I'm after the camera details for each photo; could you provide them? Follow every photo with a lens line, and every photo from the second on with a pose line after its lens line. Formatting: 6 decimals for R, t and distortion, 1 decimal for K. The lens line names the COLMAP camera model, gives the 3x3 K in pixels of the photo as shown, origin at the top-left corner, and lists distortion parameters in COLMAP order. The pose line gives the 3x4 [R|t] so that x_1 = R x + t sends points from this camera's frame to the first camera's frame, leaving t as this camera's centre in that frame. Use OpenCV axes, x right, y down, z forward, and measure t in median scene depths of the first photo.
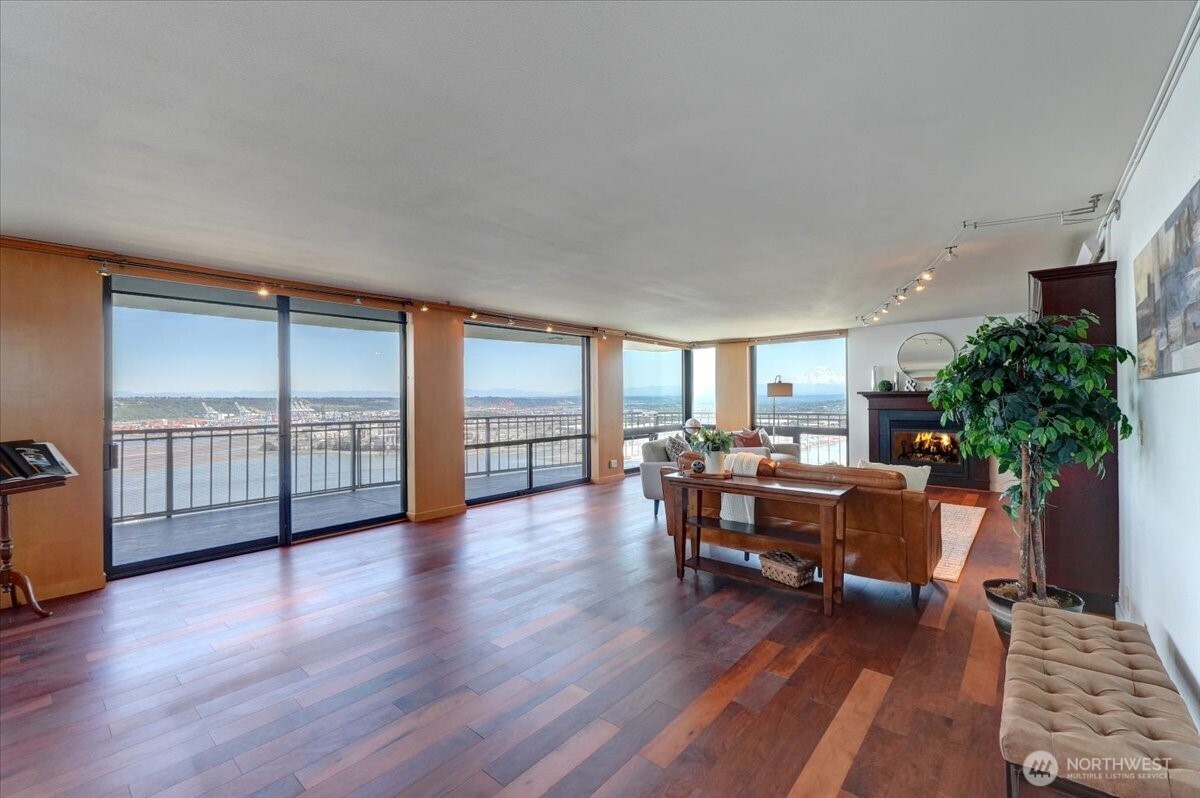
lens RADIAL K [[500.8, 0, 603.4], [0, 500.8, 400.8], [0, 0, 1]] dist [-0.000310, 0.001692]
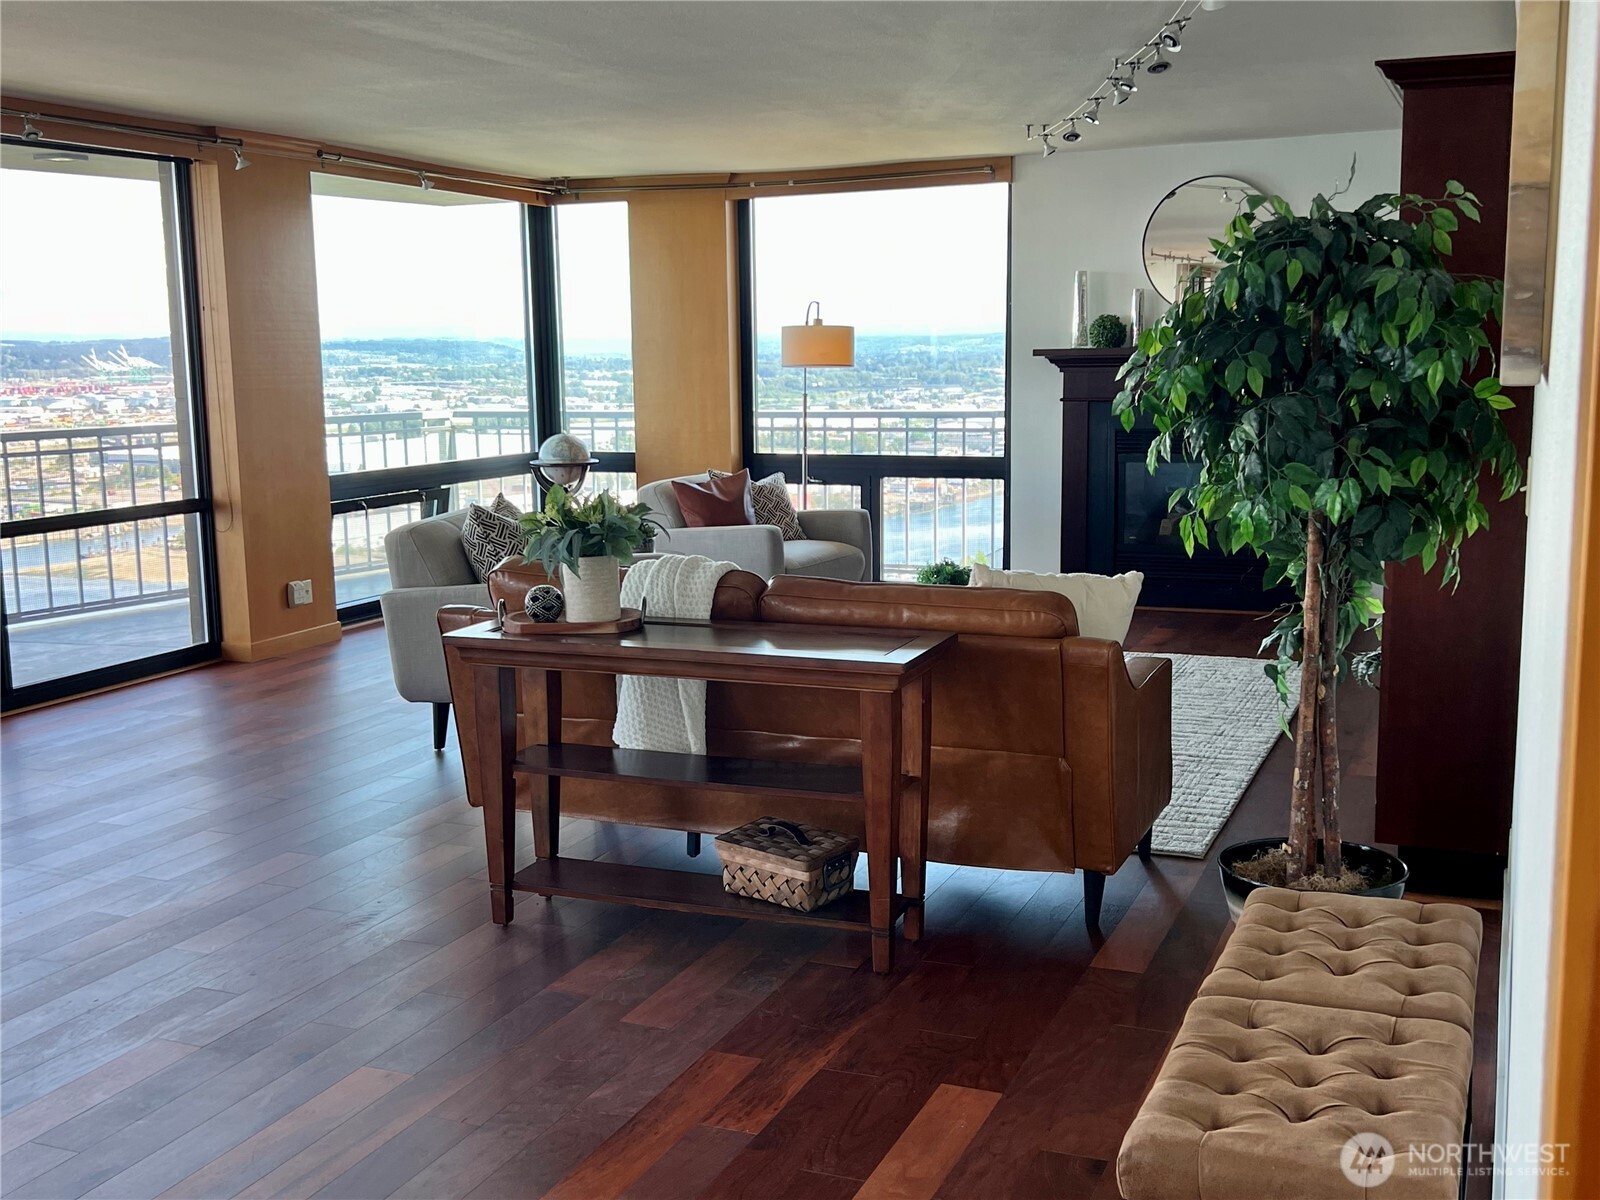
lens RADIAL K [[1687.1, 0, 806.3], [0, 1687.1, 607.4], [0, 0, 1]] dist [0.052421, 0.000000]
pose [[0.954460, -0.052125, 0.293749, 0.024820], [0.008141, 0.988802, 0.149010, -0.039935], [-0.298227, -0.139833, 0.944197, -0.159052]]
